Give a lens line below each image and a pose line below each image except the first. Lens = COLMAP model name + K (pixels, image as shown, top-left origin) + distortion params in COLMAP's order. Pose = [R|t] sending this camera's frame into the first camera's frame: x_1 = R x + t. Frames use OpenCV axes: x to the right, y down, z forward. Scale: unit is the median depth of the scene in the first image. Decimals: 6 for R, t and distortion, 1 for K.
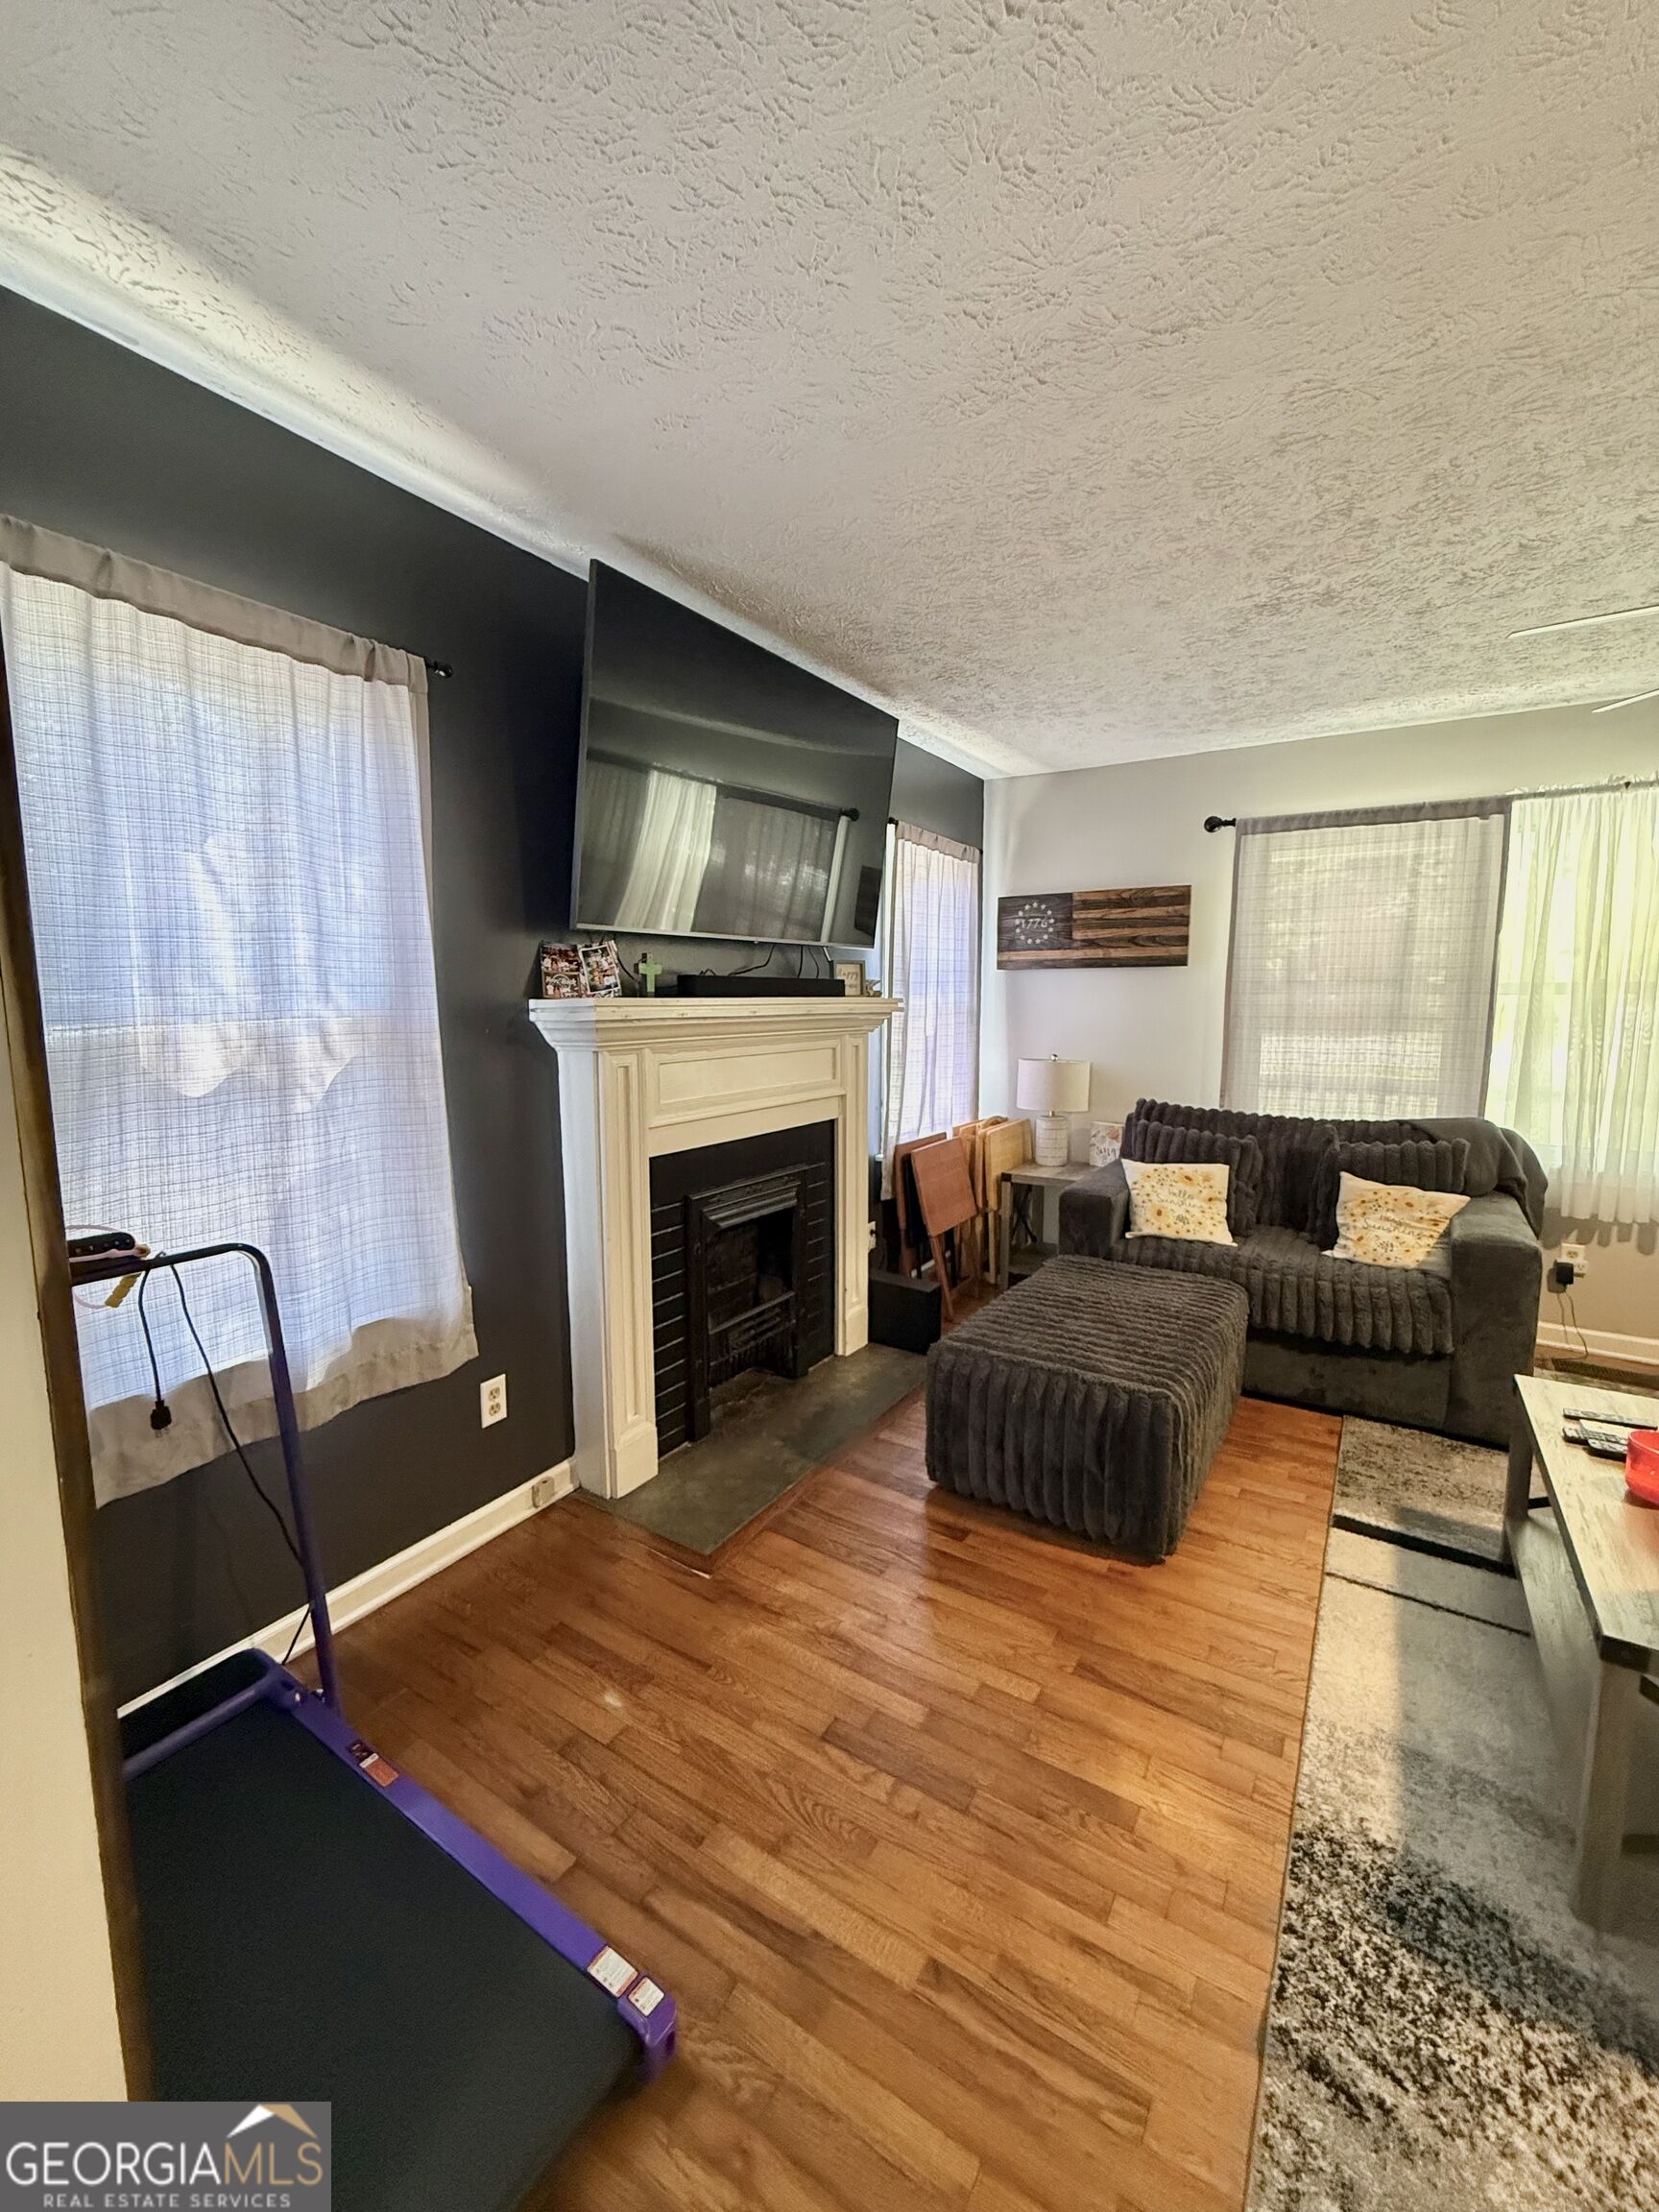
lens RADIAL K [[880.1, 0, 833.6], [0, 880.1, 1103.1], [0, 0, 1]] dist [0.001206, 0.000412]
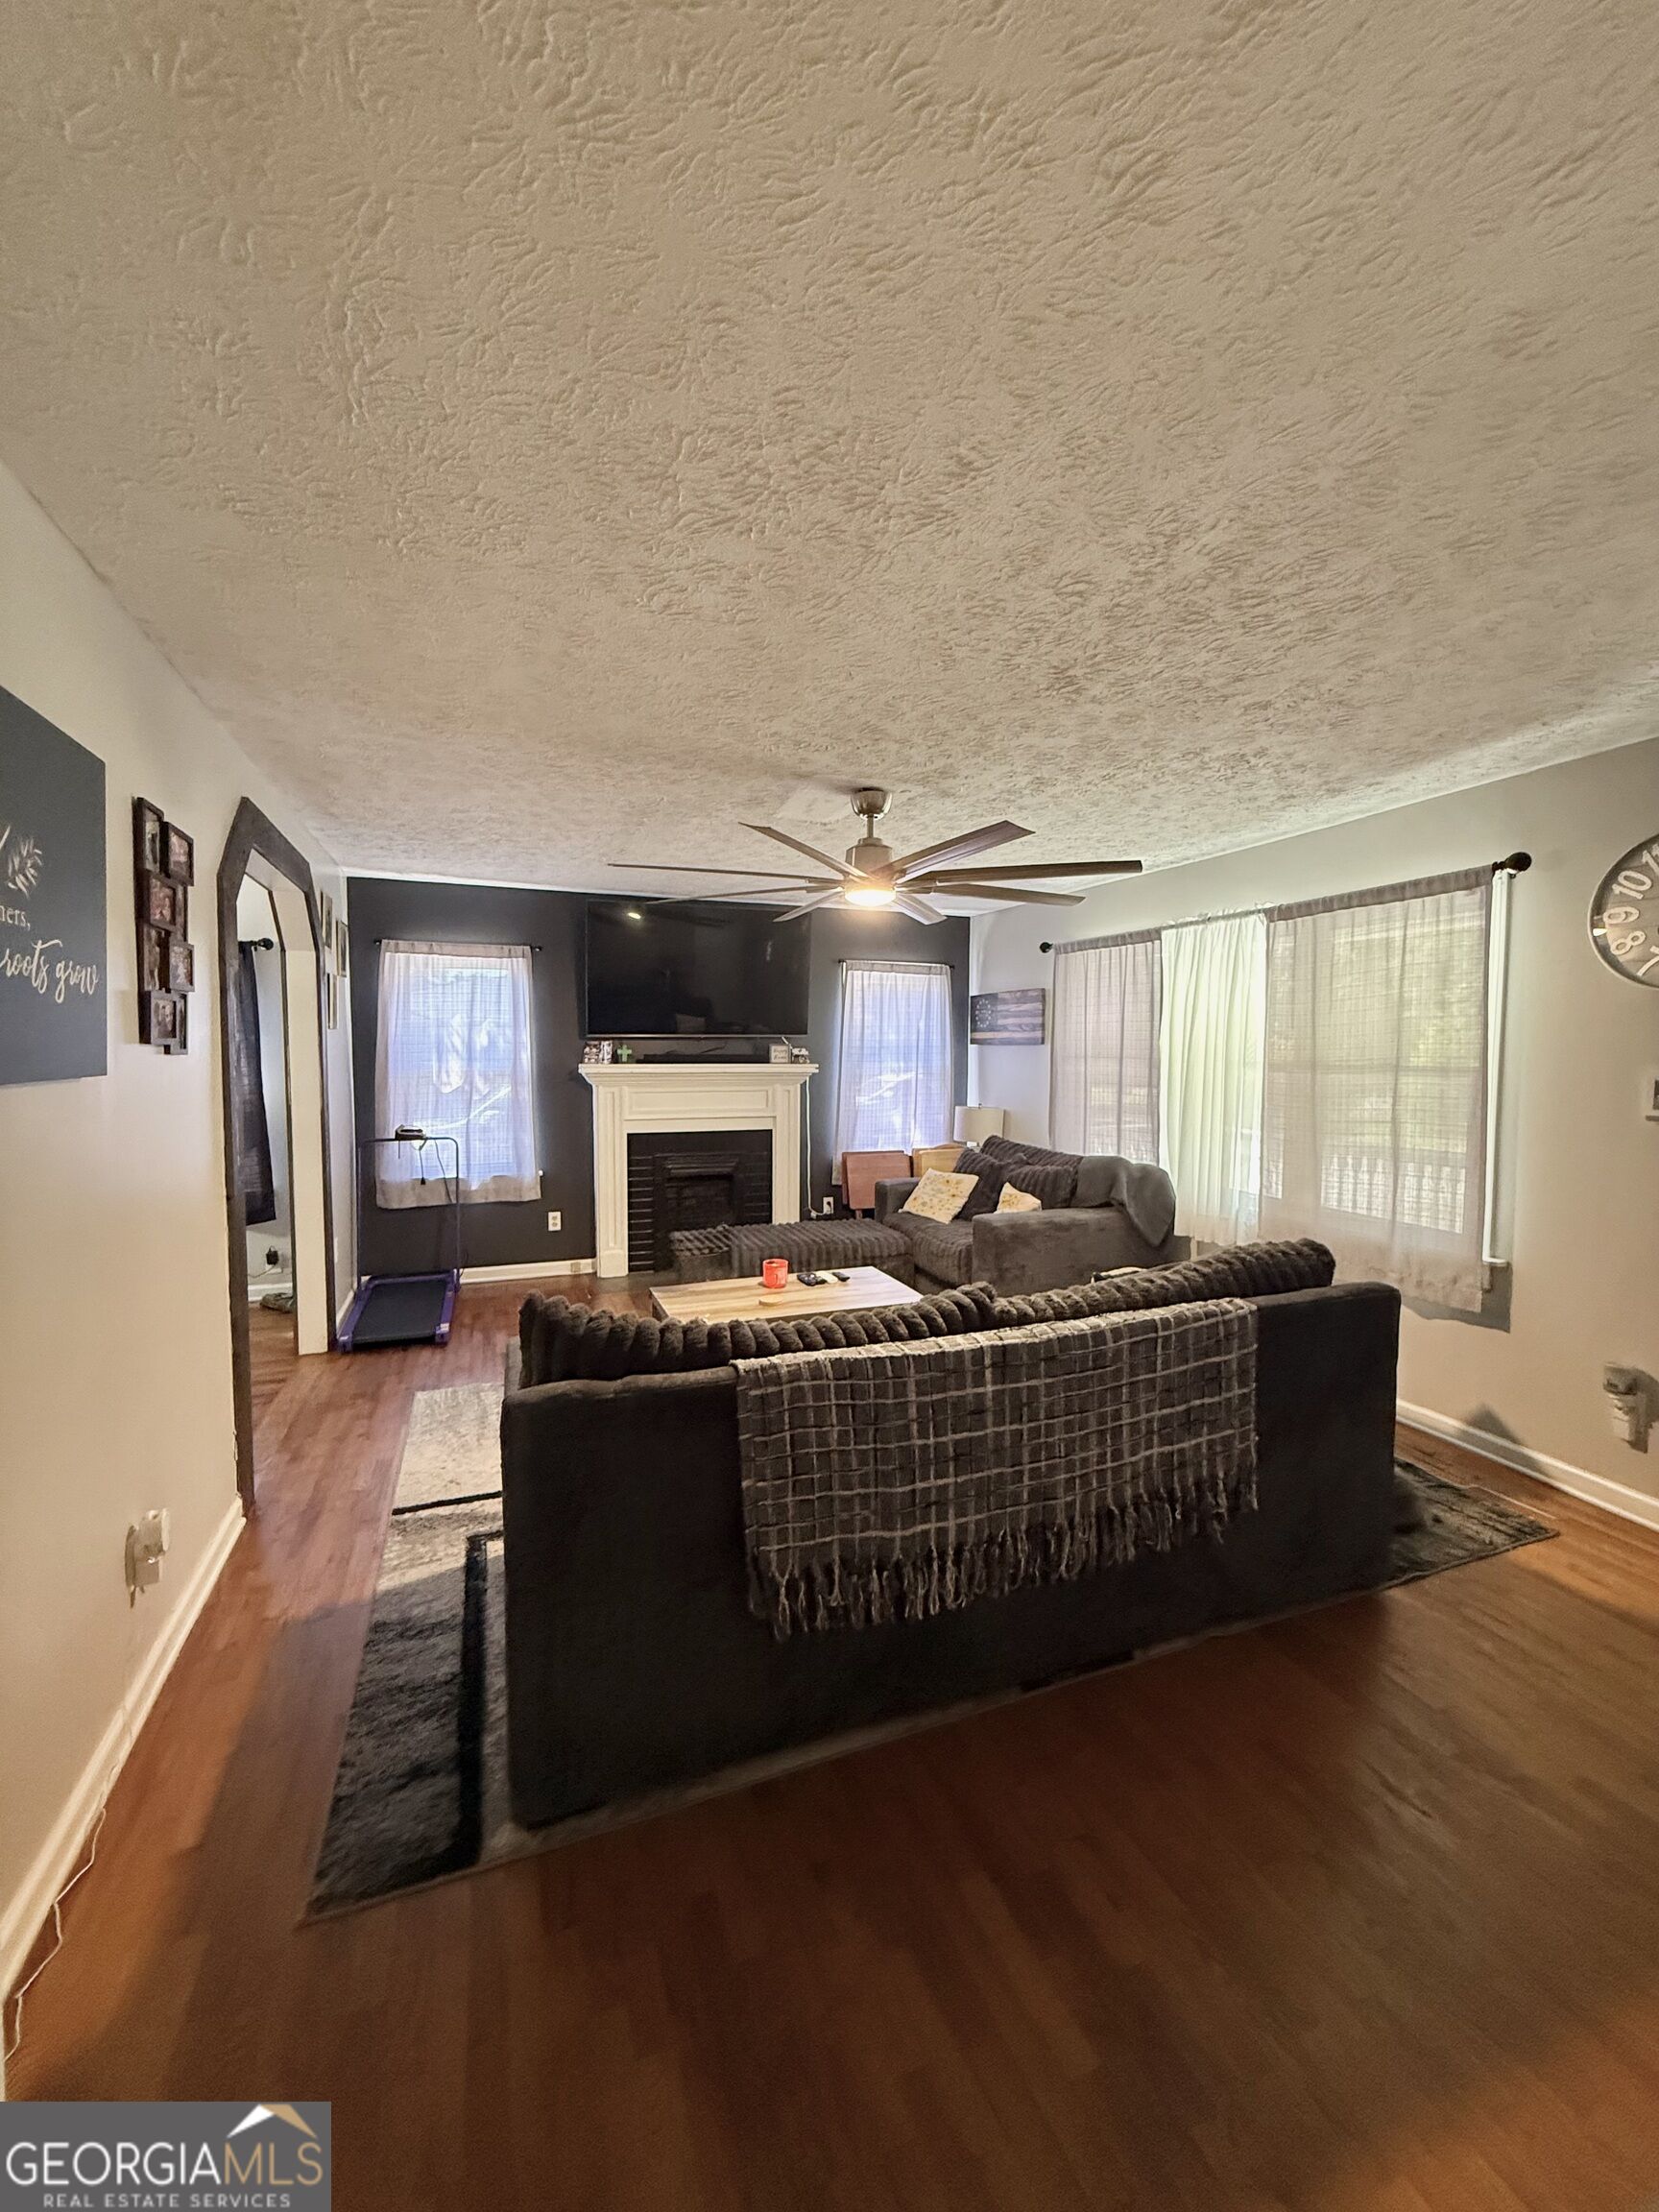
lens RADIAL K [[880.1, 0, 824.0], [0, 880.1, 1099.7], [0, 0, 1]] dist [0.001206, 0.000412]
pose [[0.803021, 0.040221, -0.594592, 1.537139], [-0.078763, 0.996131, -0.038989, 0.024374], [0.590723, 0.078141, 0.803082, -0.534910]]
